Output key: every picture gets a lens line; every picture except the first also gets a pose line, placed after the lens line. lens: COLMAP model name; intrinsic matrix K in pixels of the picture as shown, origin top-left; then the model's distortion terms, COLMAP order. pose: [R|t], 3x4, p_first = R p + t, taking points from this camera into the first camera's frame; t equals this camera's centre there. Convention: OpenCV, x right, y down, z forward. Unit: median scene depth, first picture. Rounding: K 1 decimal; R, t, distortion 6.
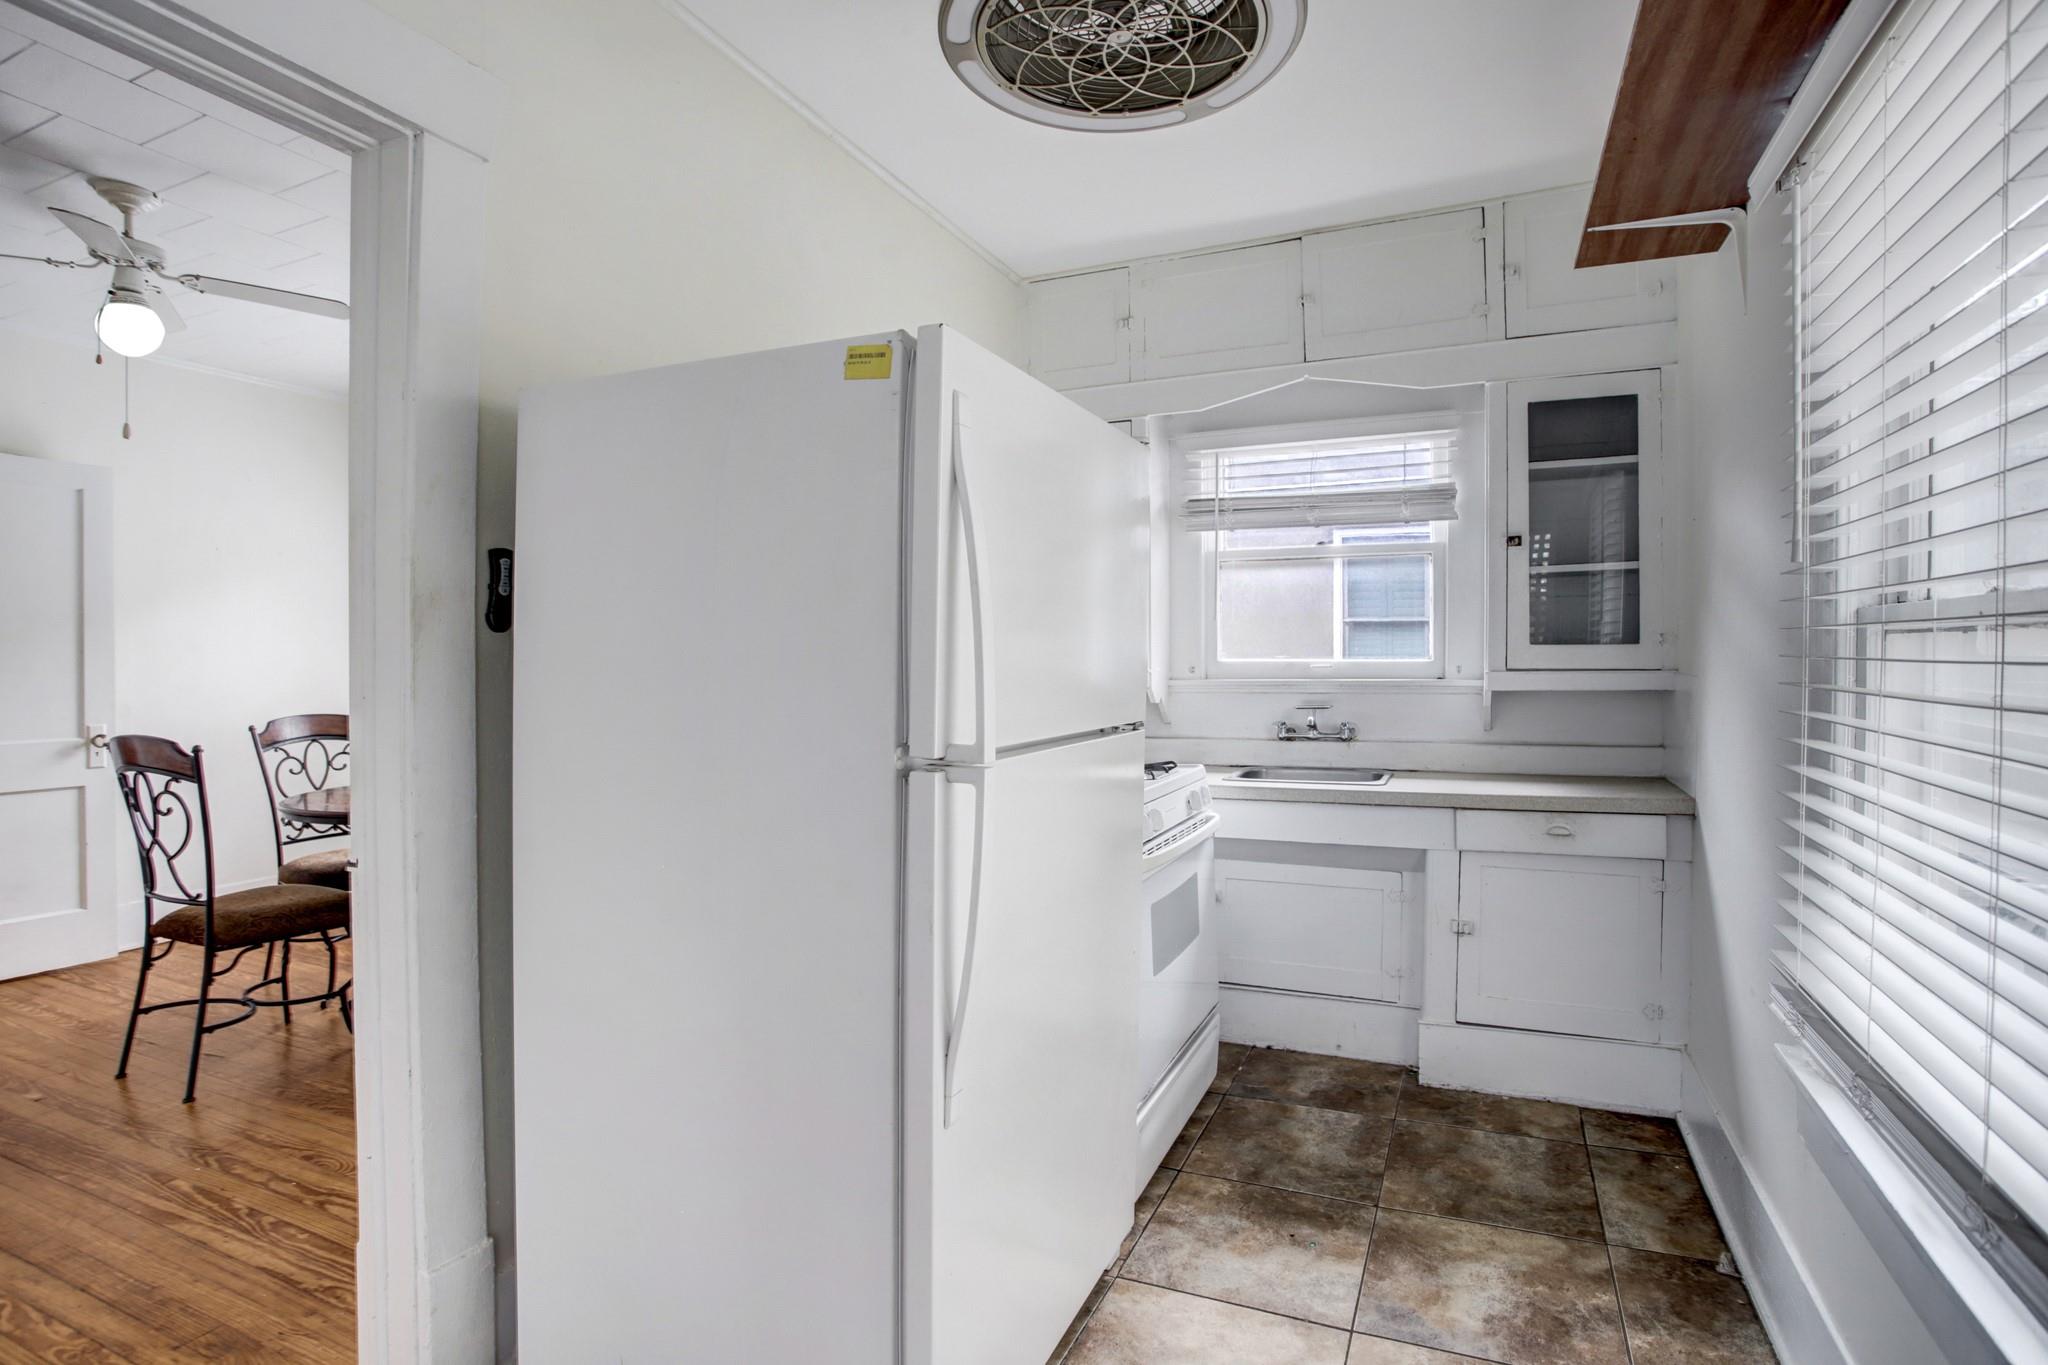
lens RADIAL K [[1053.8, 0, 1022.0], [0, 1053.8, 672.6], [0, 0, 1]] dist [0.009327, 0.000958]
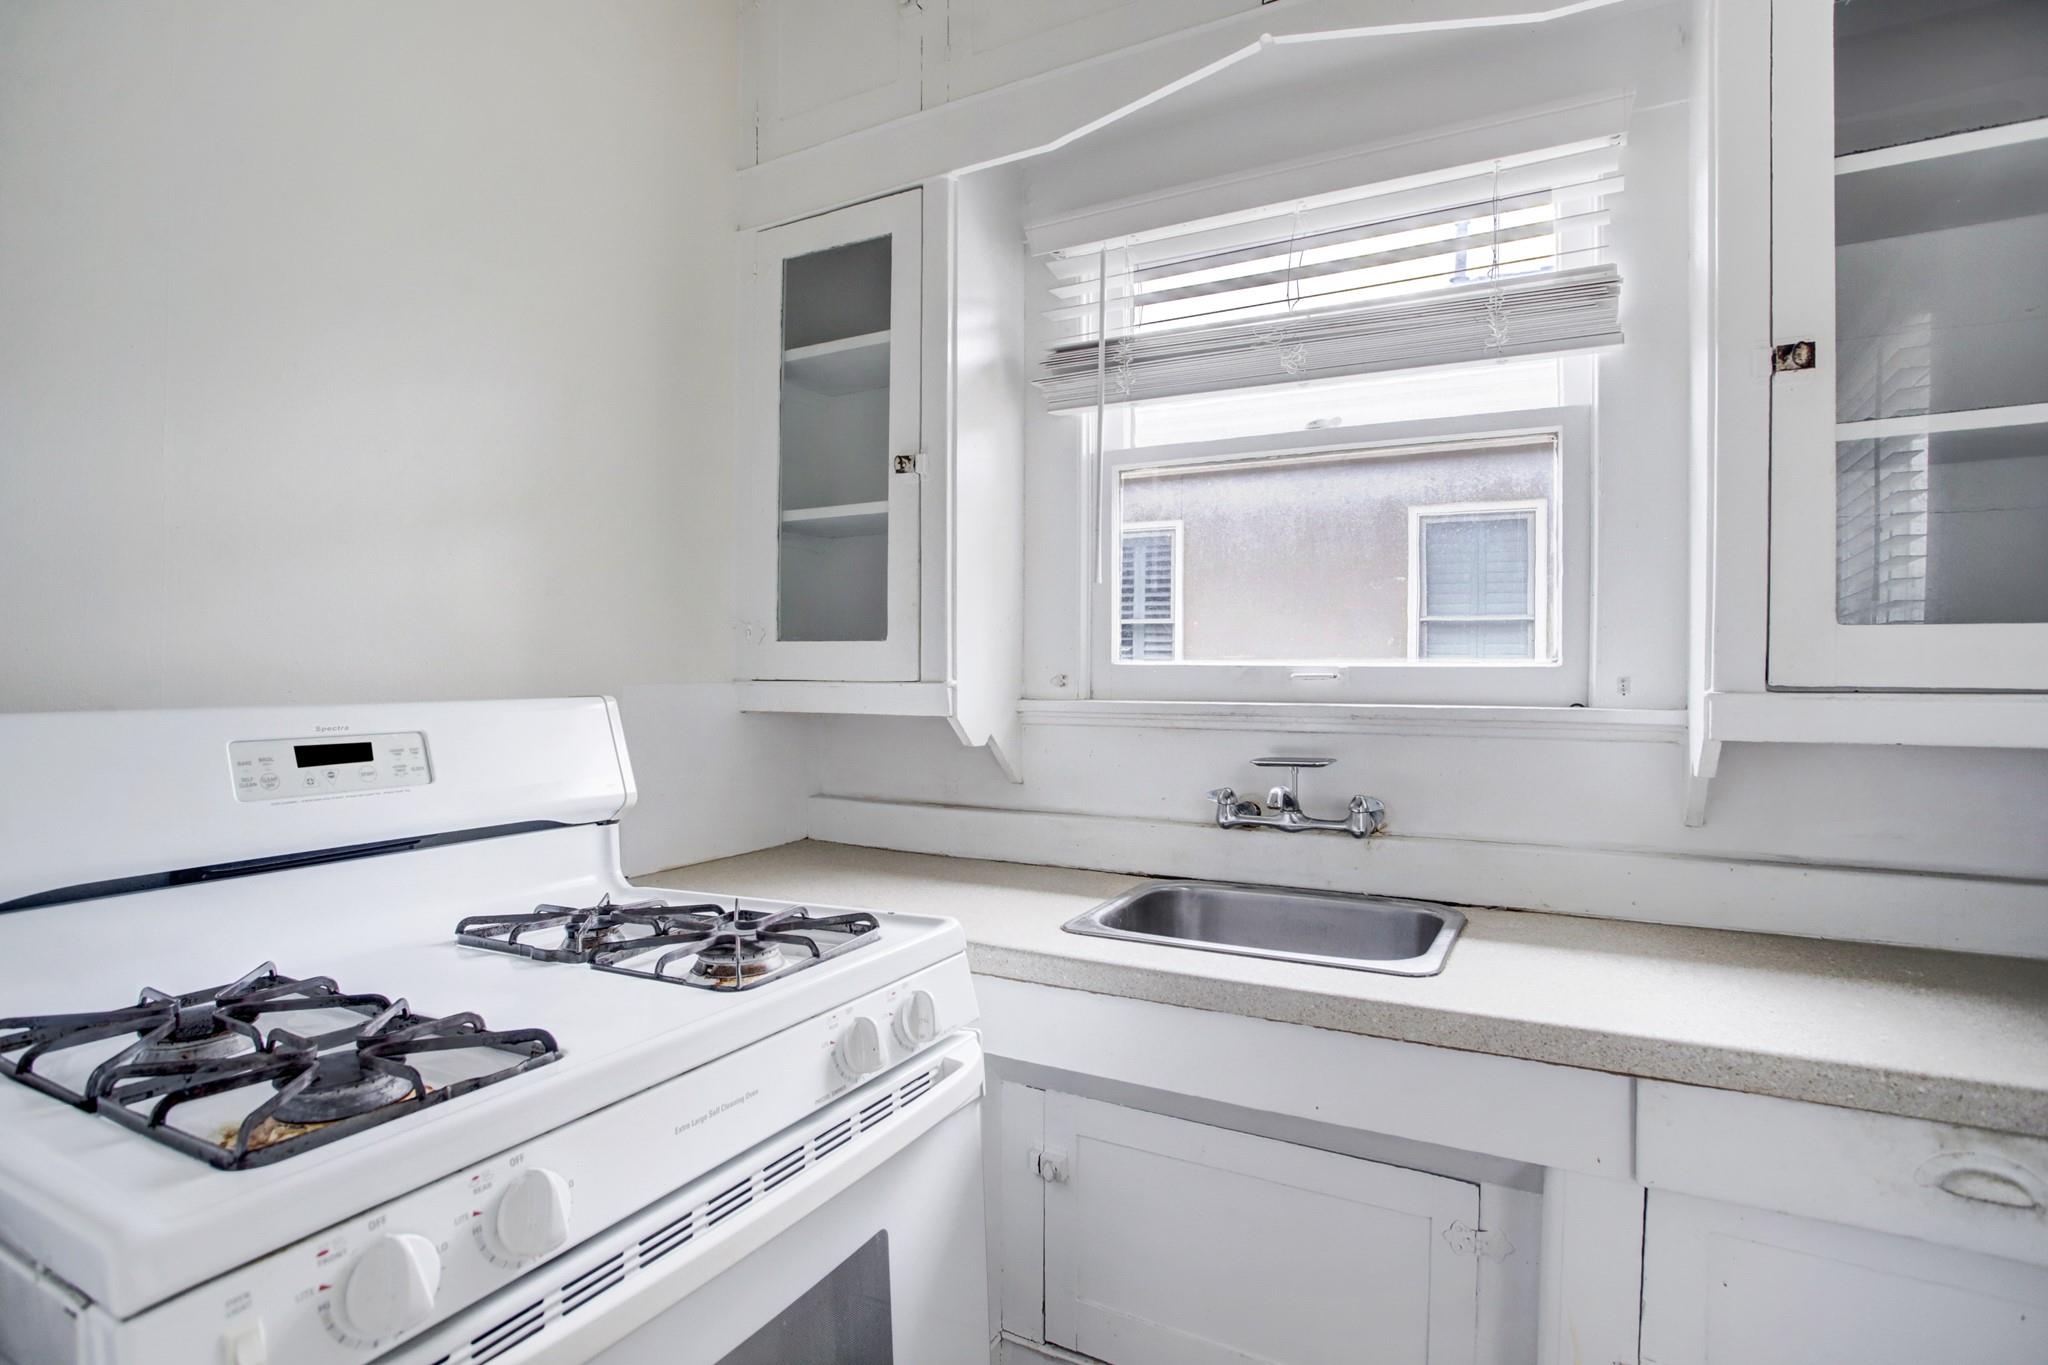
lens RADIAL K [[1089.4, 0, 927.8], [0, 1089.4, 681.8], [0, 0, 1]] dist [-0.003032, 0.000877]
pose [[0.990136, 0.008331, -0.139860, 0.183329], [-0.008144, 0.999965, 0.001909, -0.003154], [0.139871, -0.000751, 0.990169, 0.493482]]
